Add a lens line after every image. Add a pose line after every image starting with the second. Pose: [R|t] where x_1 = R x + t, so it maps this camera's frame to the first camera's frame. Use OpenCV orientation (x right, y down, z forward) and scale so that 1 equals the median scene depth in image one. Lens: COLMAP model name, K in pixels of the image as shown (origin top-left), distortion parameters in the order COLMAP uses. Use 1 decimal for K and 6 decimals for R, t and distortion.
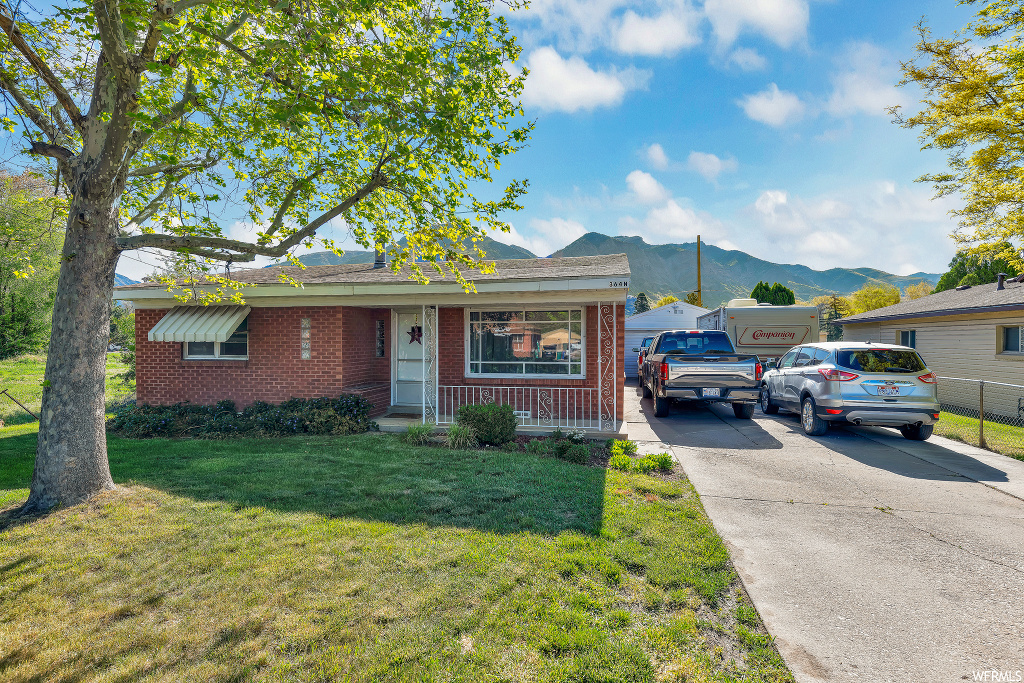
lens RADIAL K [[508.3, 0, 512.0], [0, 508.3, 341.5], [0, 0, 1]] dist [-0.011880, -0.000289]
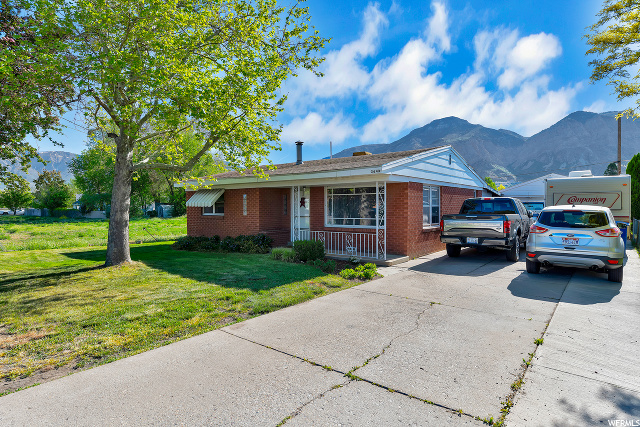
lens RADIAL K [[364.8, 0, 320.0], [0, 364.8, 213.5], [0, 0, 1]] dist [0.001364, 0.000109]
pose [[0.896078, 0.005544, -0.443862, 0.470853], [0.002551, 0.999841, 0.017637, 0.003972], [0.443890, -0.016937, 0.895921, -0.132001]]
